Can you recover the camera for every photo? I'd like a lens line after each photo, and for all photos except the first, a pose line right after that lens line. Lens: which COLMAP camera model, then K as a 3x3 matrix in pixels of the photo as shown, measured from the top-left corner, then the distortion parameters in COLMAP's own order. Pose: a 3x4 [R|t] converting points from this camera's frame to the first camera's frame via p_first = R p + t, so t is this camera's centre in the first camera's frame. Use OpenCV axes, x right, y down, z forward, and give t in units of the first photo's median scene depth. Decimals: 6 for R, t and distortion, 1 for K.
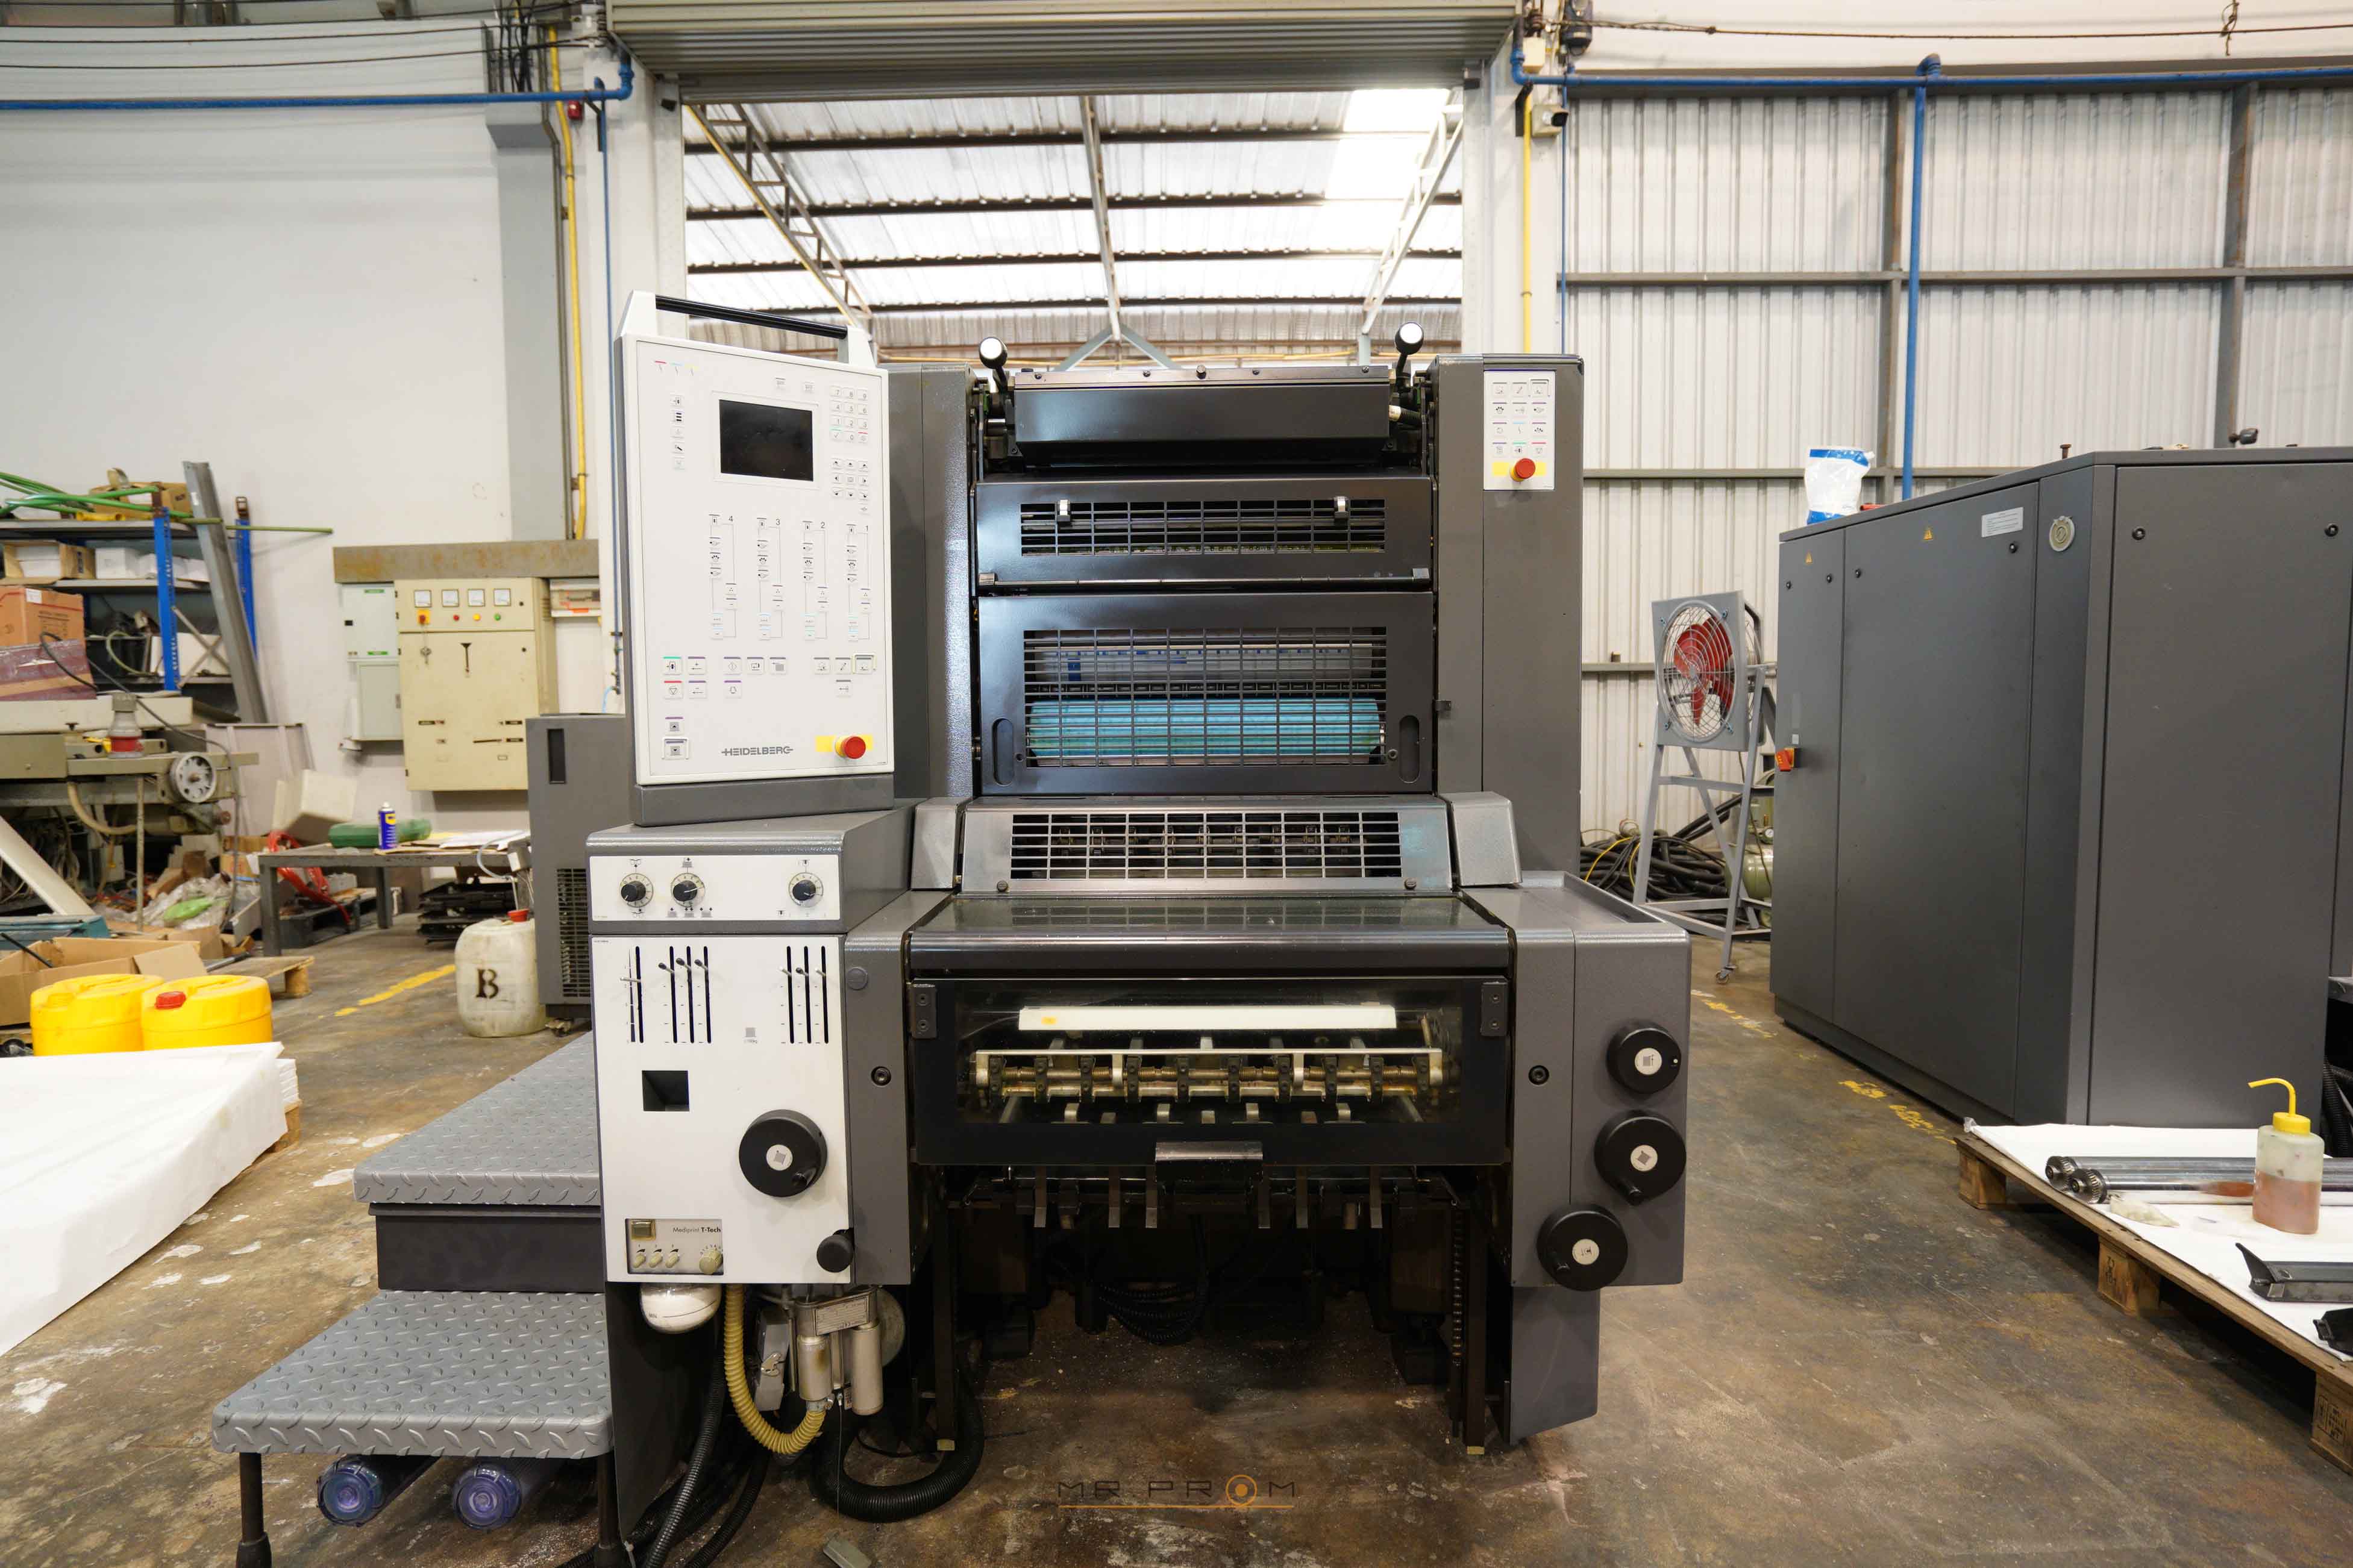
lens RADIAL K [[1244.8, 0, 1167.4], [0, 1244.8, 783.0], [0, 0, 1]] dist [-0.044686, 0.028513]
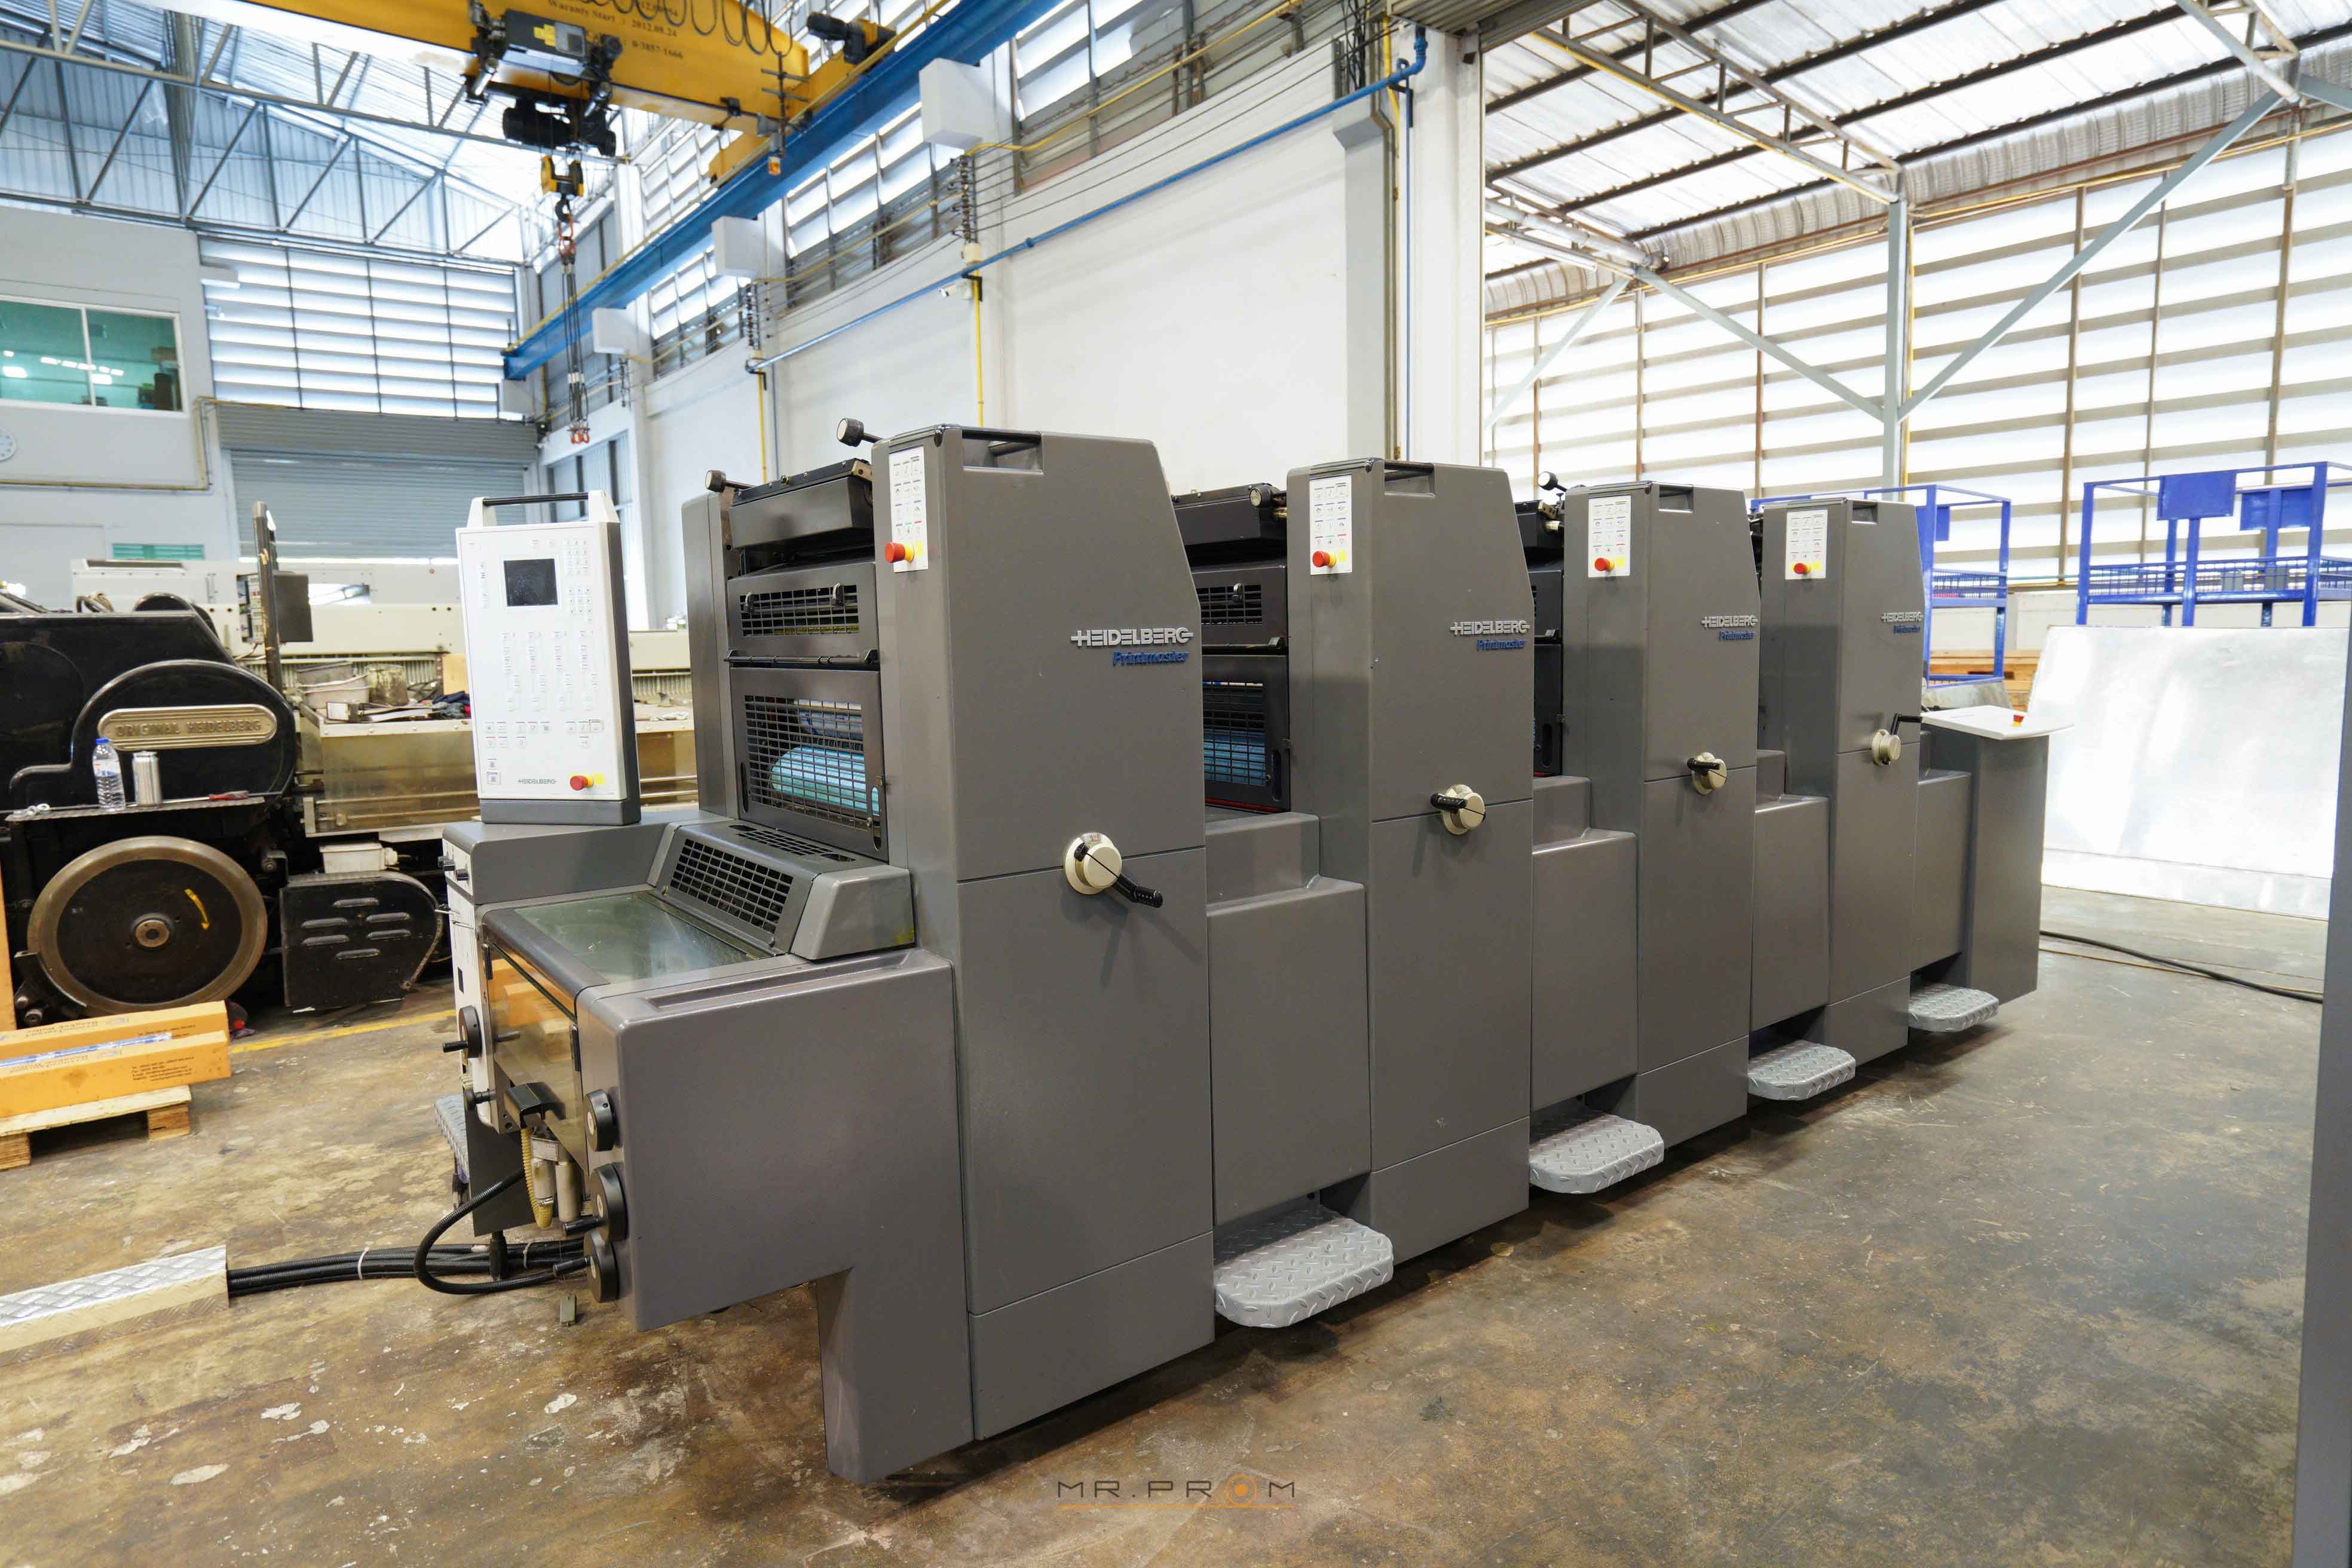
lens RADIAL K [[1339.4, 0, 1168.9], [0, 1339.4, 786.1], [0, 0, 1]] dist [-0.027871, 0.028132]
pose [[0.622113, 0.088018, -0.777964, 1.146403], [-0.041702, 0.995975, 0.079336, -0.145497], [0.781816, -0.016913, 0.623279, 0.447766]]
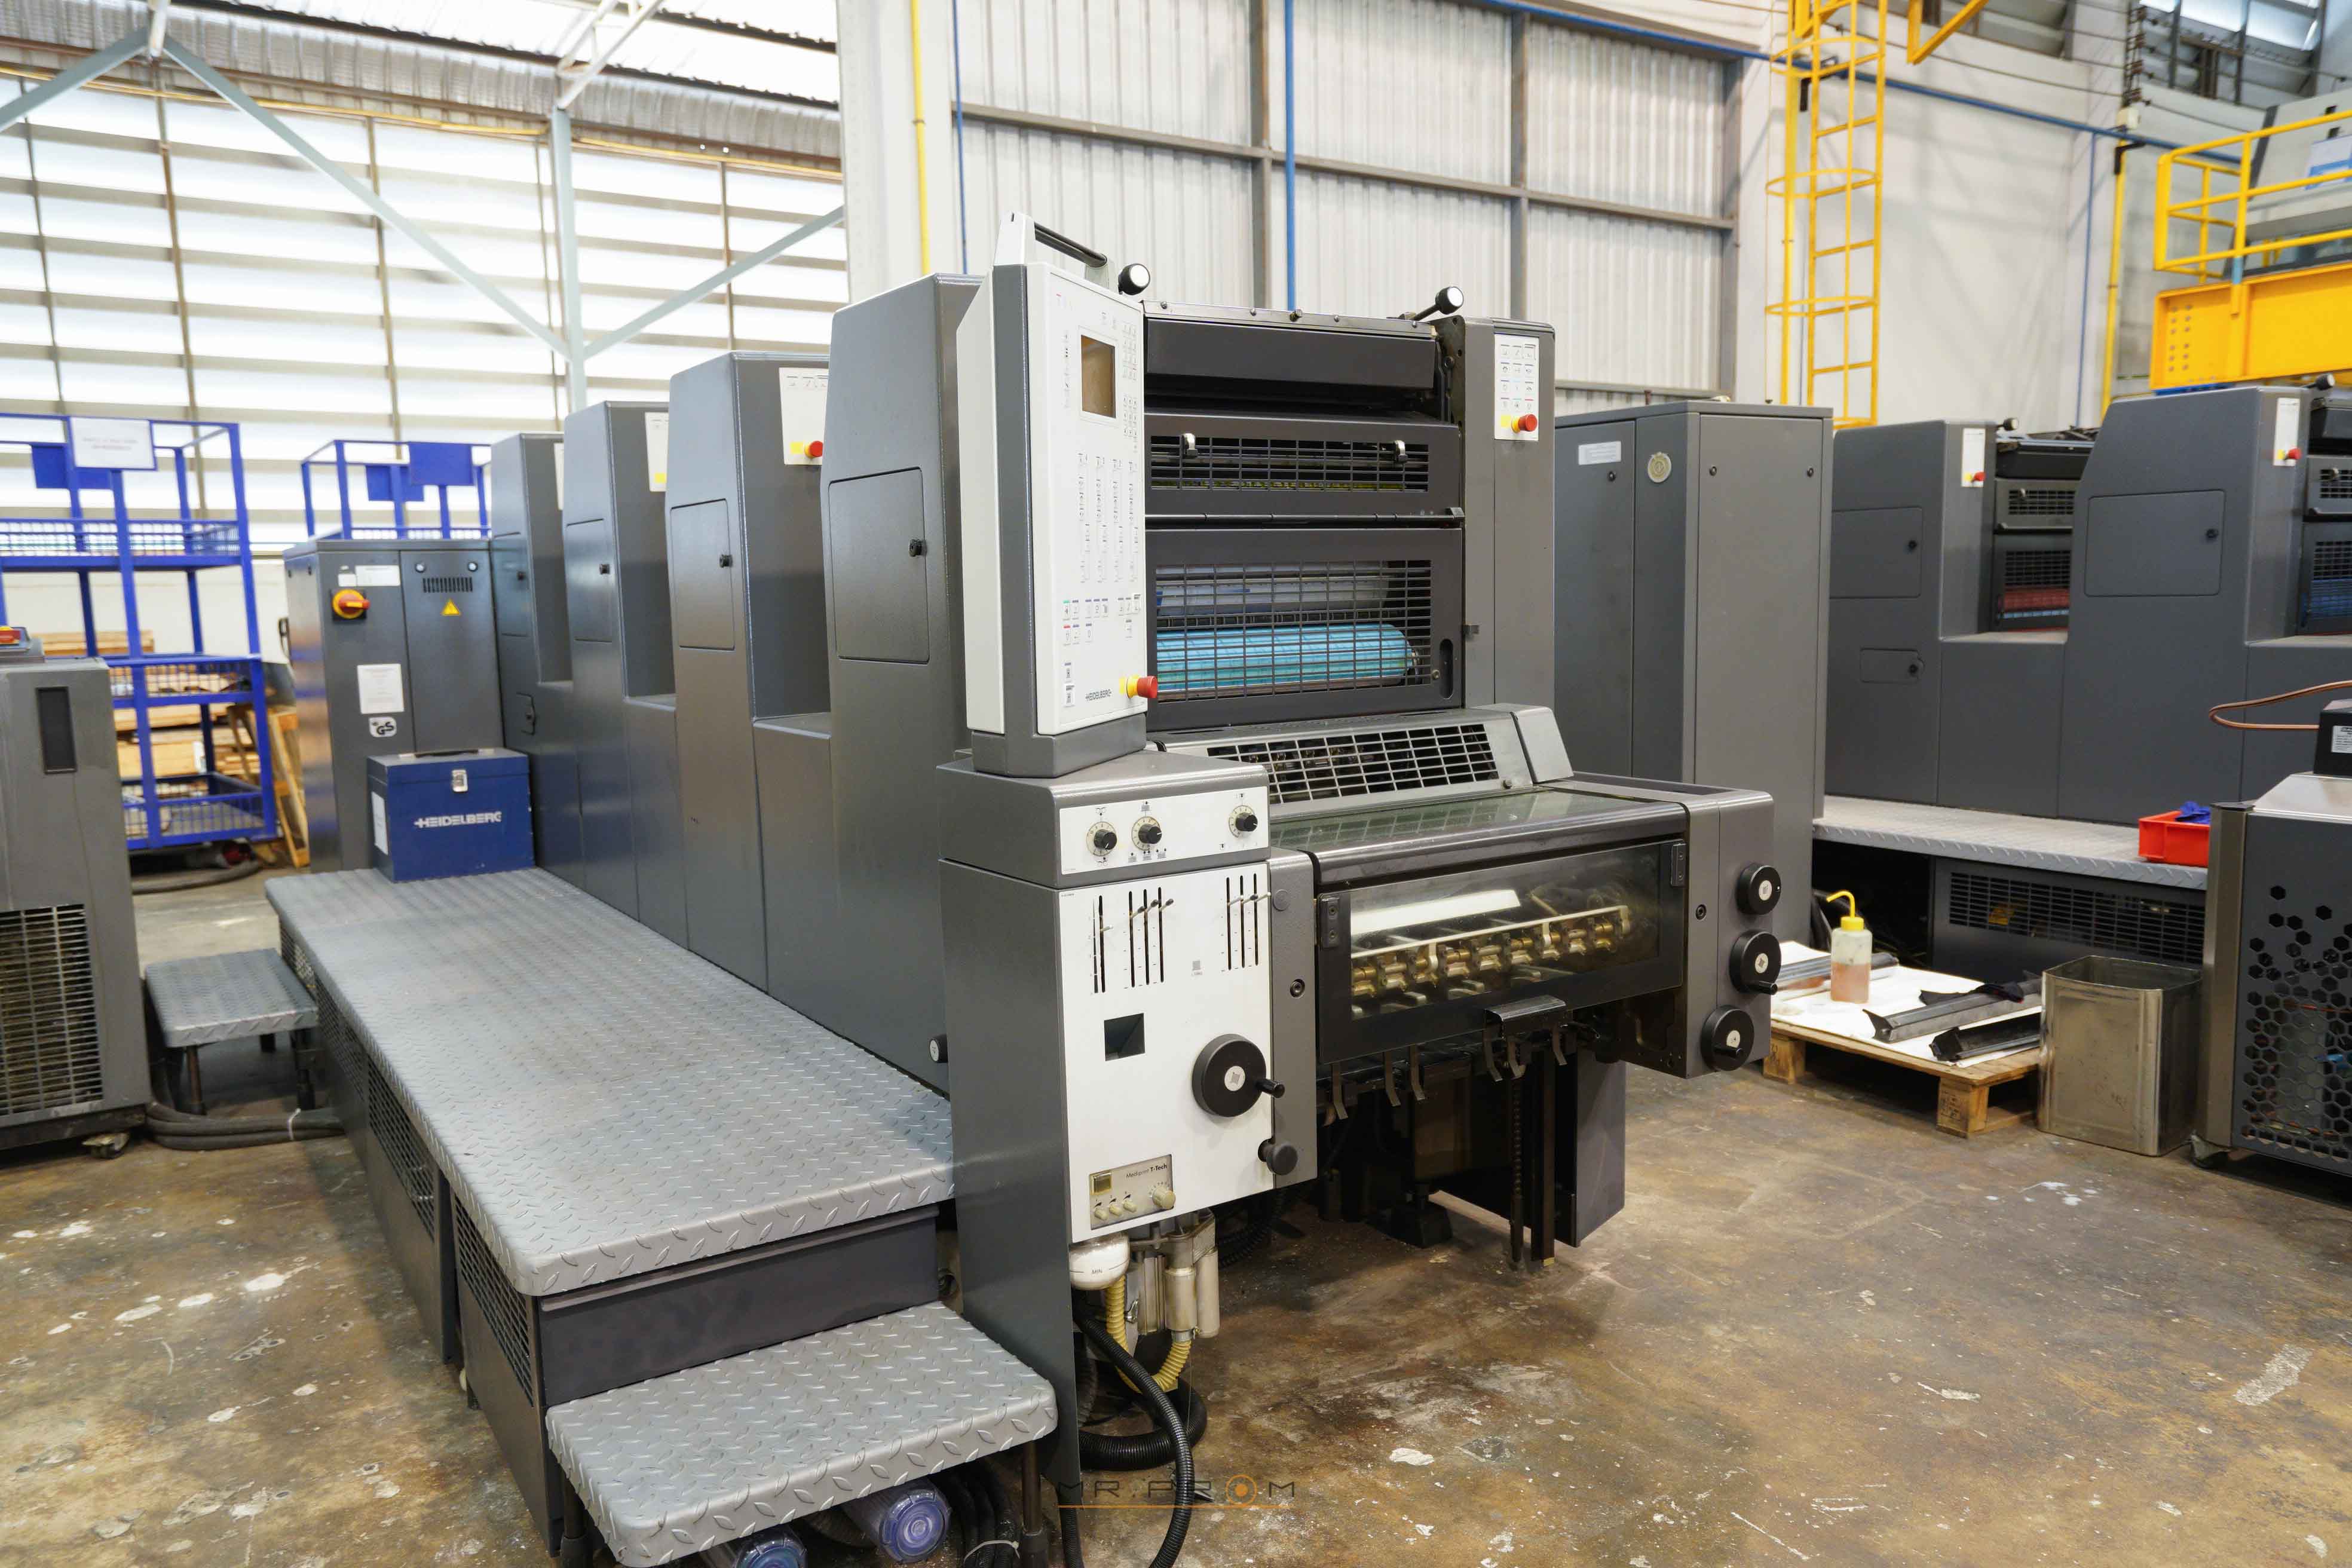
lens RADIAL K [[1662.1, 0, 1170.9], [0, 1662.1, 790.9], [0, 0, 1]] dist [0.017200, 0.006365]
pose [[0.824157, -0.080610, 0.560595, -0.799100], [0.057247, 0.996607, 0.059144, -0.019352], [-0.563460, -0.016651, 0.825975, -0.095114]]
